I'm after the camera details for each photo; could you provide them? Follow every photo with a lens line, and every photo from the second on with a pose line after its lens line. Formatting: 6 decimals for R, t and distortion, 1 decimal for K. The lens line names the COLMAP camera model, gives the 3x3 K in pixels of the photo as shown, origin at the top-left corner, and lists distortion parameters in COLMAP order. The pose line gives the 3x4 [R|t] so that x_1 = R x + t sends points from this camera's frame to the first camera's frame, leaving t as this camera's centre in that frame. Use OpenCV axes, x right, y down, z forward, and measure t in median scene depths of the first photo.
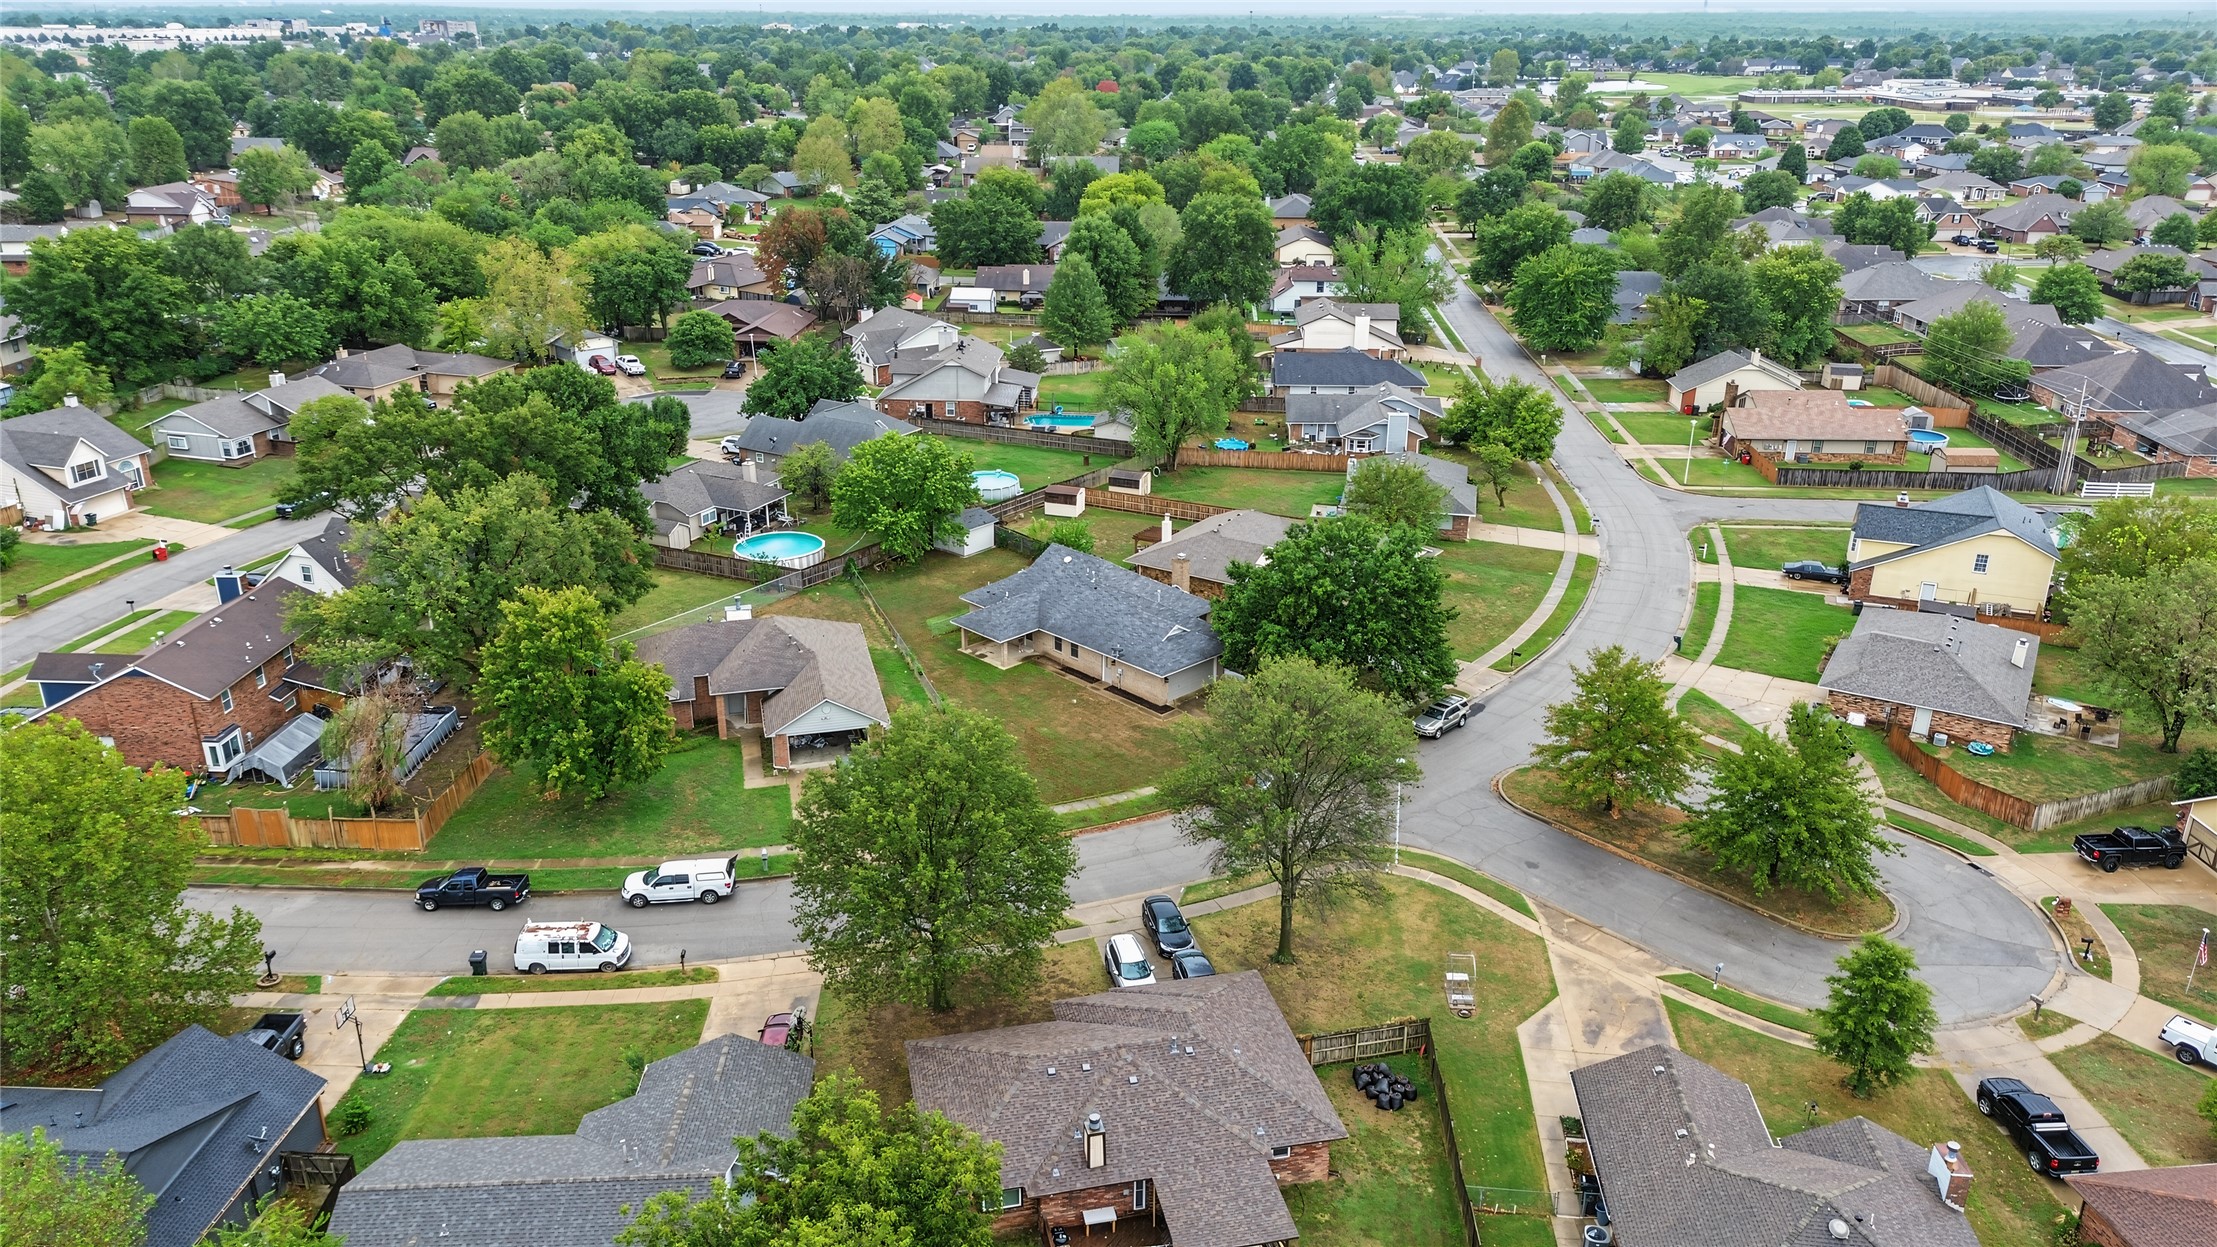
lens RADIAL K [[1571.4, 0, 1111.3], [0, 1571.4, 623.7], [0, 0, 1]] dist [0.067392, -0.065556]
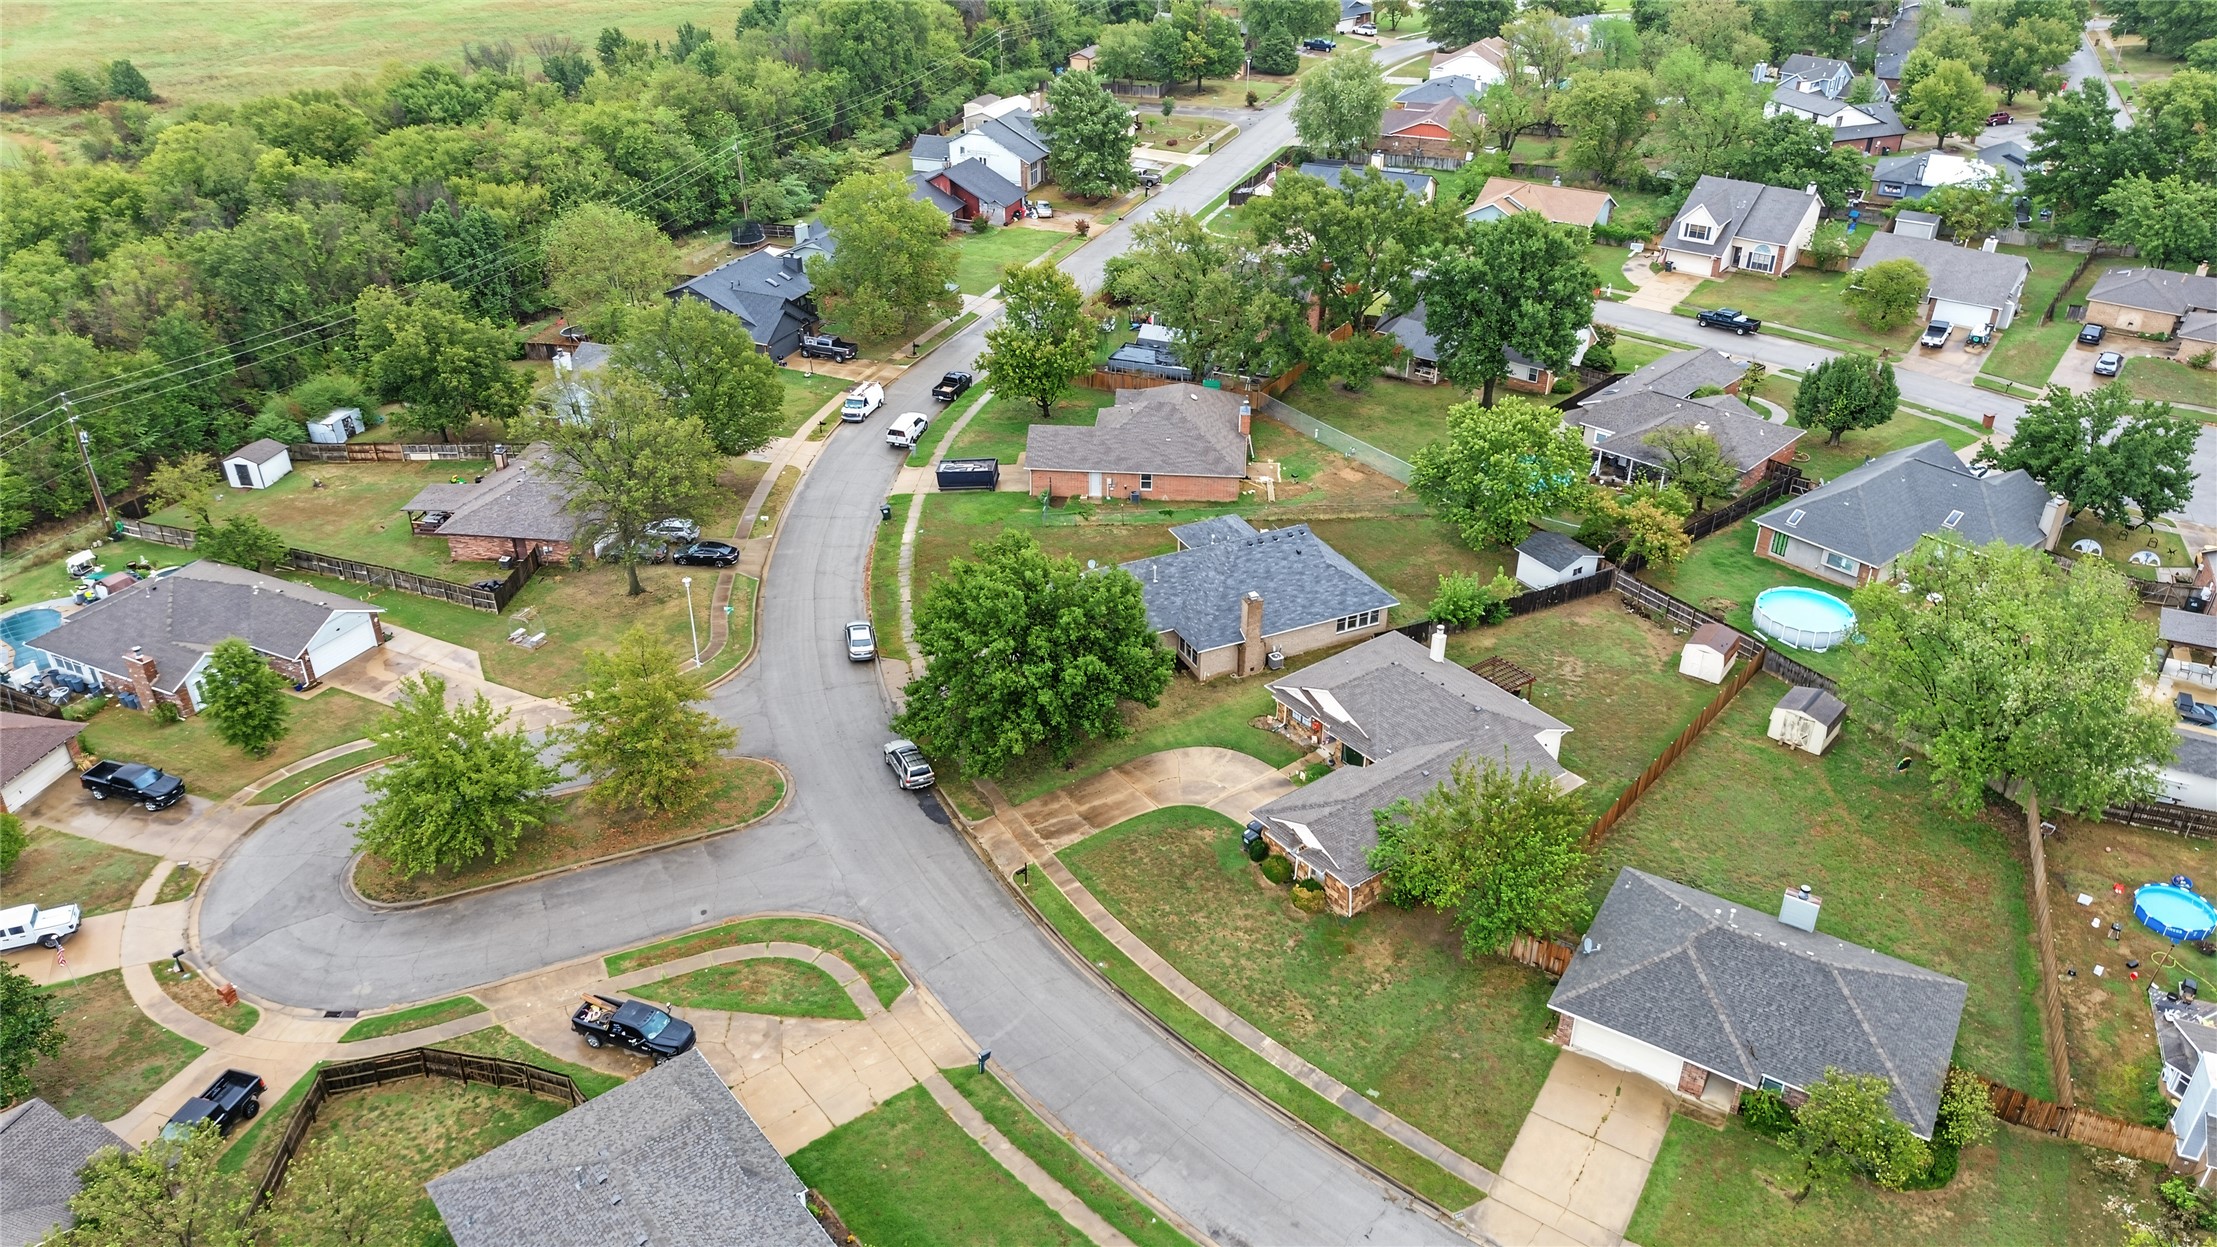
lens RADIAL K [[1571.4, 0, 1106.2], [0, 1571.4, 622.5], [0, 0, 1]] dist [0.067392, -0.065556]
pose [[-0.339005, 0.467886, -0.816185, 0.643859], [-0.348375, 0.743452, 0.570889, -0.408568], [0.873905, 0.477873, -0.089035, 0.853220]]
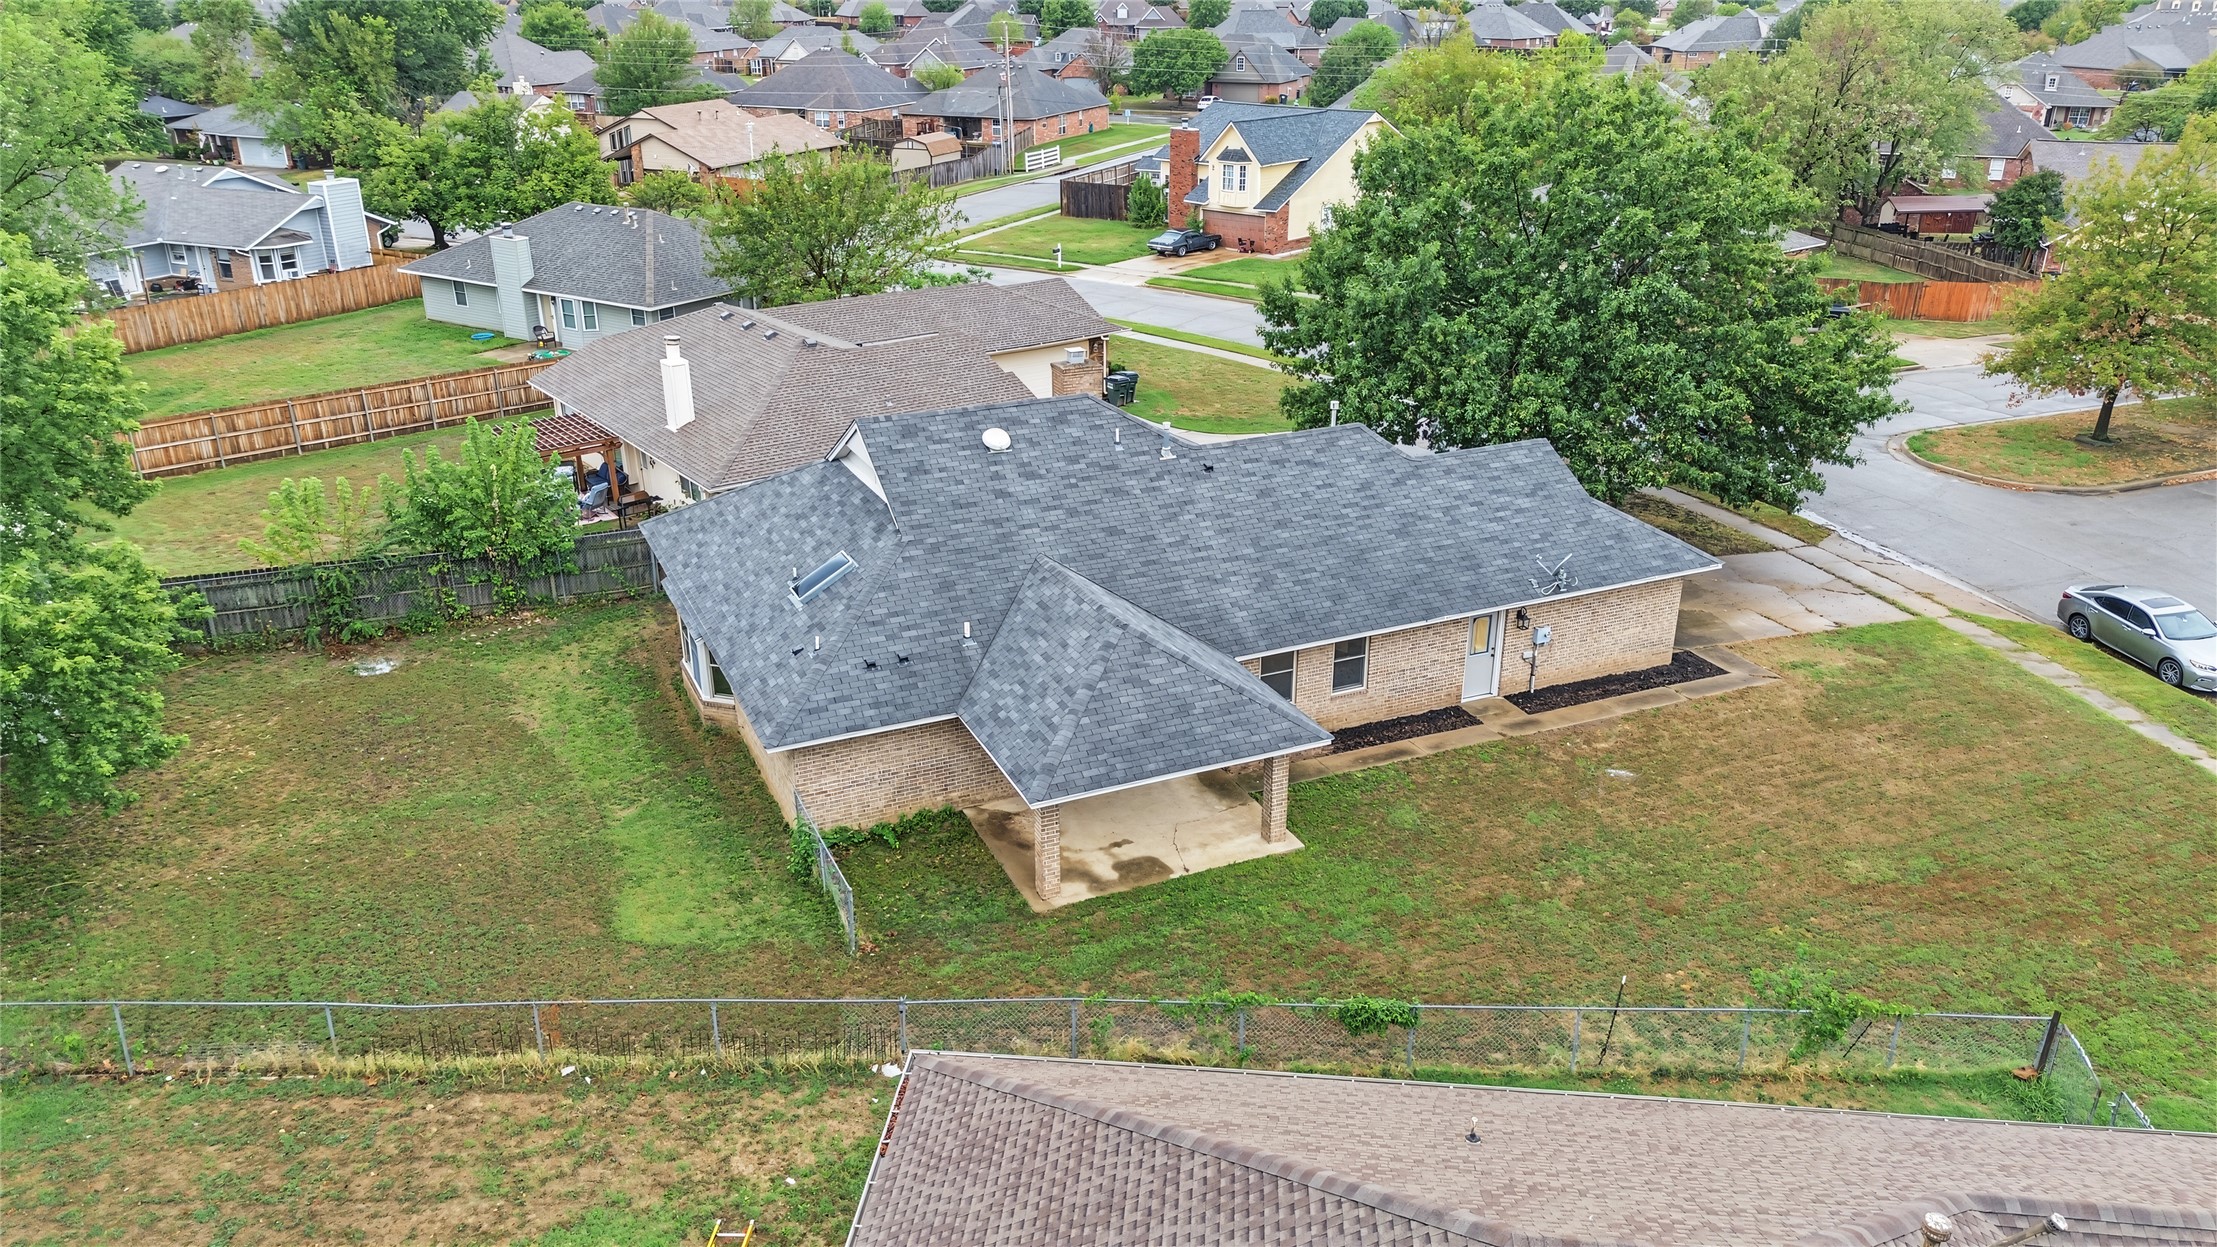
lens RADIAL K [[1571.4, 0, 1110.7], [0, 1571.4, 625.0], [0, 0, 1]] dist [0.067392, -0.065556]
pose [[0.340089, -0.366465, 0.866050, -0.226609], [0.344527, 0.905467, 0.247851, -0.060498], [-0.875009, 0.214086, 0.434197, 0.723961]]
